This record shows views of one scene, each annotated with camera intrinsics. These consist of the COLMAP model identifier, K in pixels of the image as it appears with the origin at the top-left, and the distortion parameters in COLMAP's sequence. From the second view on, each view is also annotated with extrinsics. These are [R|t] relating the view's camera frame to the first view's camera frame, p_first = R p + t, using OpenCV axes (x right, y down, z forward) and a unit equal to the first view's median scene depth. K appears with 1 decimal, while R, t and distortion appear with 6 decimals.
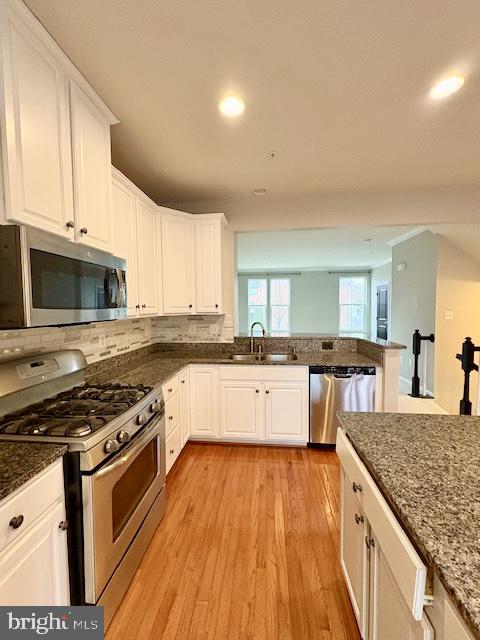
lens RADIAL K [[254.6, 0, 238.0], [0, 254.6, 320.0], [0, 0, 1]] dist [0.002110, 0.000564]
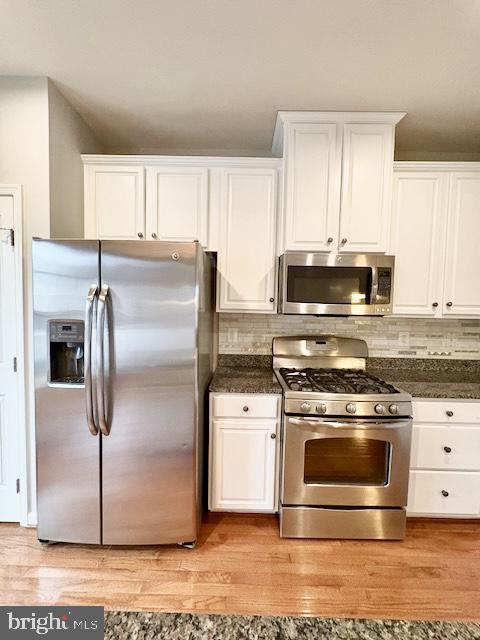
lens RADIAL K [[254.6, 0, 240.3], [0, 254.6, 318.9], [0, 0, 1]] dist [0.002110, 0.000564]
pose [[0.105840, 0.059285, -0.992614, 0.473081], [-0.073557, 0.995953, 0.051641, -0.001166], [0.991659, 0.067548, 0.109772, 0.313174]]
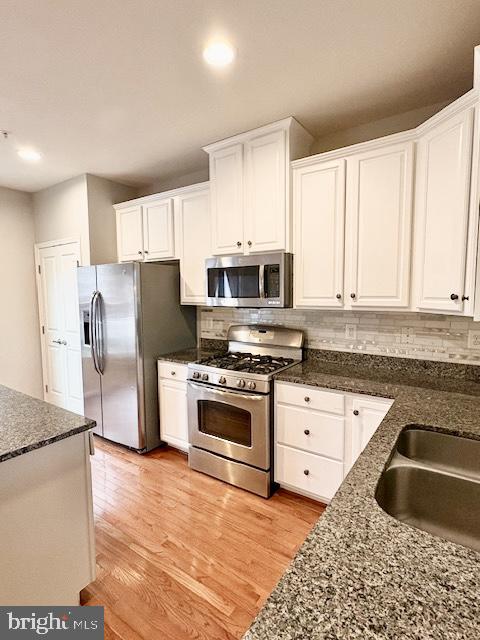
lens RADIAL K [[320.9, 0, 238.6], [0, 320.9, 318.4], [0, 0, 1]] dist [-0.001214, 0.000521]
pose [[-0.463963, 0.088537, -0.881419, 0.838198], [-0.034261, 0.992455, 0.117725, -0.112367], [0.885192, 0.084819, -0.457429, 1.443944]]
